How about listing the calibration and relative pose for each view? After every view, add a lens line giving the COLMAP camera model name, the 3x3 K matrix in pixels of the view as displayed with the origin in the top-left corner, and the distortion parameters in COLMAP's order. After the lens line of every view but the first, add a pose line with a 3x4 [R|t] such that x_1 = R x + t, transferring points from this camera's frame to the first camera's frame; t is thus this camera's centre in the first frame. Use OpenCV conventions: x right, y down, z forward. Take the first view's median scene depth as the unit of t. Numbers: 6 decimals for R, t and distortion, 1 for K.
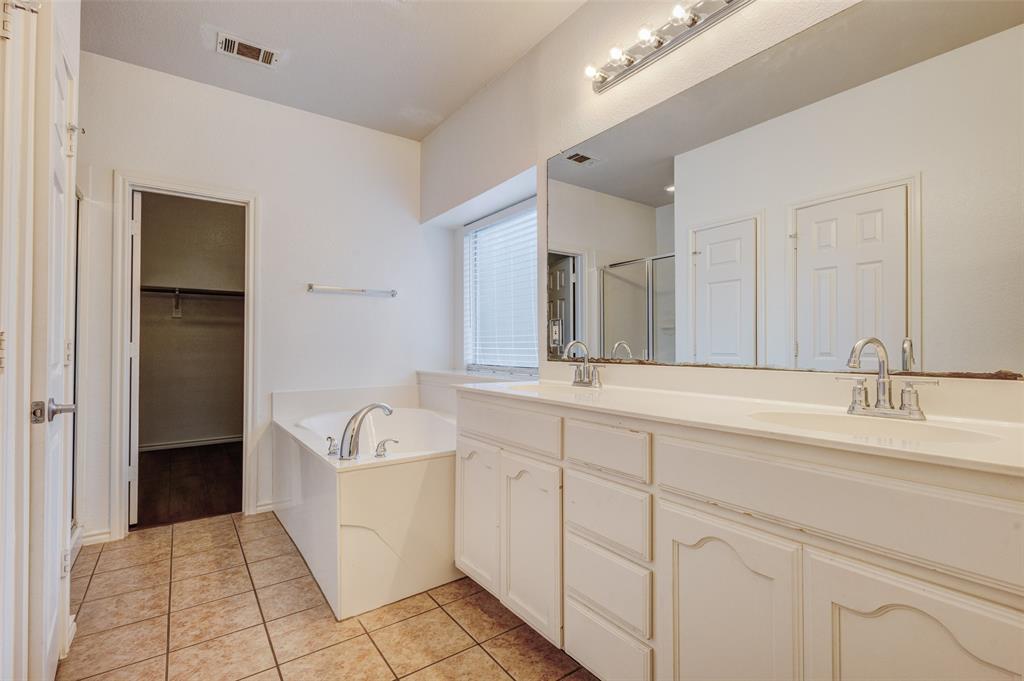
lens RADIAL K [[467.3, 0, 512.0], [0, 467.3, 340.5], [0, 0, 1]] dist [0.008753, -0.000085]
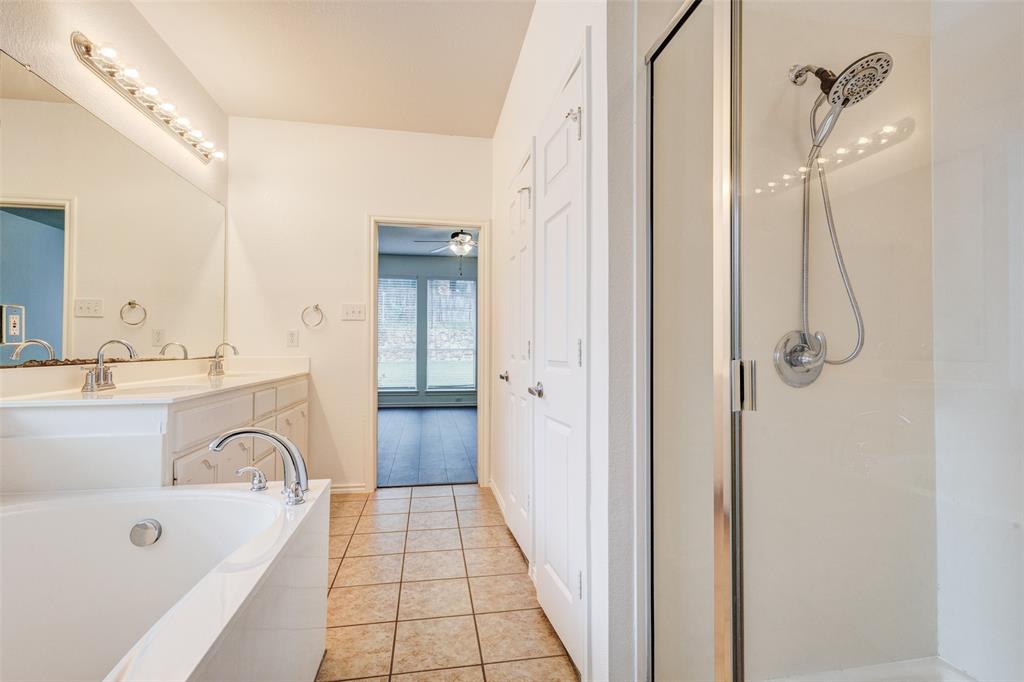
lens RADIAL K [[467.3, 0, 512.0], [0, 467.3, 341.0], [0, 0, 1]] dist [0.008753, -0.000085]
pose [[-0.903685, 0.009278, 0.428098, -1.167149], [-0.001073, 0.999713, -0.023932, 0.029324], [-0.428197, -0.022087, -0.903415, 1.800629]]
